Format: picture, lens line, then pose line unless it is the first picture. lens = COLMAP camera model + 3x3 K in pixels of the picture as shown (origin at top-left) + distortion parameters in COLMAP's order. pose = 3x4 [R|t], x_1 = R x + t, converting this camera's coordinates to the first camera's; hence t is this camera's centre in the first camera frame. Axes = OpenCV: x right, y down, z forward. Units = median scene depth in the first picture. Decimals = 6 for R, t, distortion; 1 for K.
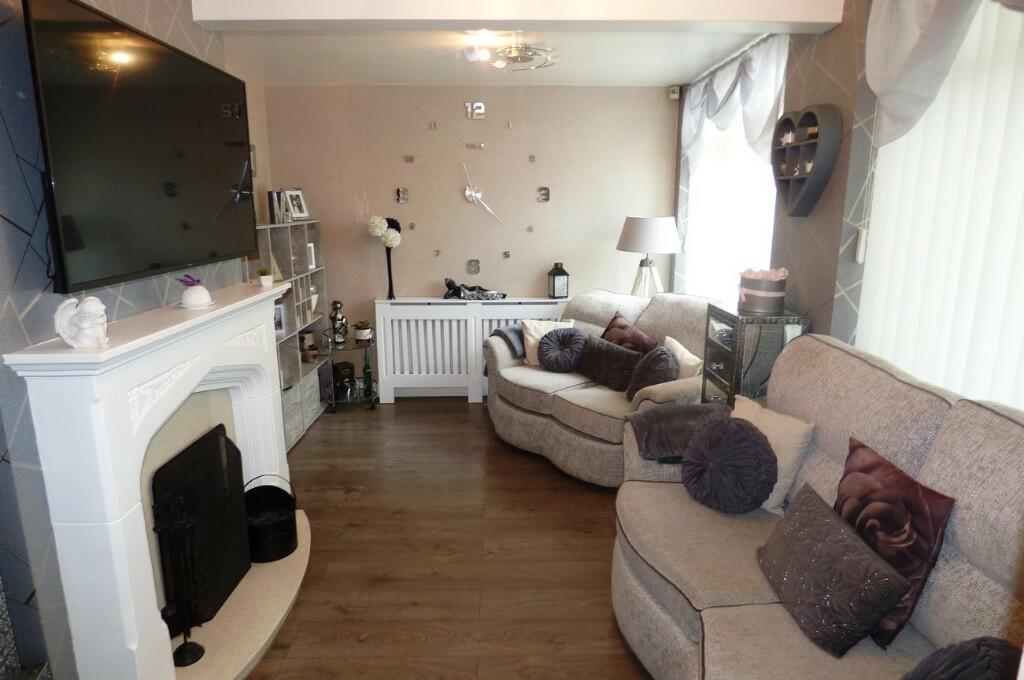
lens RADIAL K [[613.2, 0, 514.6], [0, 613.2, 340.0], [0, 0, 1]] dist [-0.058449, 0.011213]
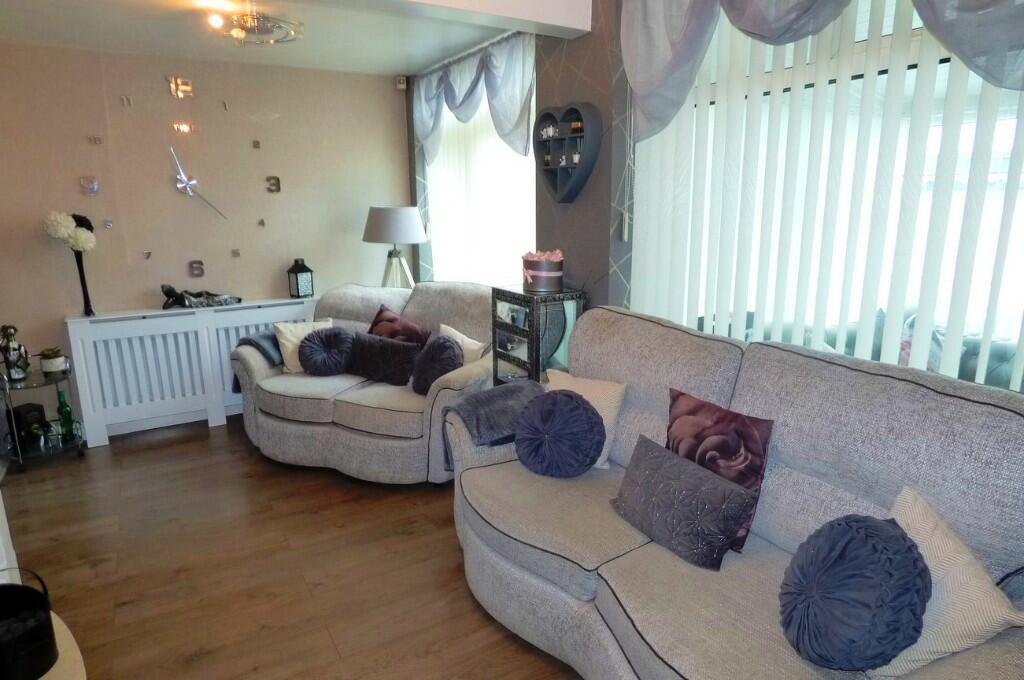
lens RADIAL K [[613.2, 0, 515.2], [0, 613.2, 336.4], [0, 0, 1]] dist [-0.058449, 0.011213]
pose [[0.857067, -0.113080, 0.502642, -0.180808], [0.110953, 0.993235, 0.034259, -0.008487], [-0.503115, 0.026408, 0.863816, 0.075613]]
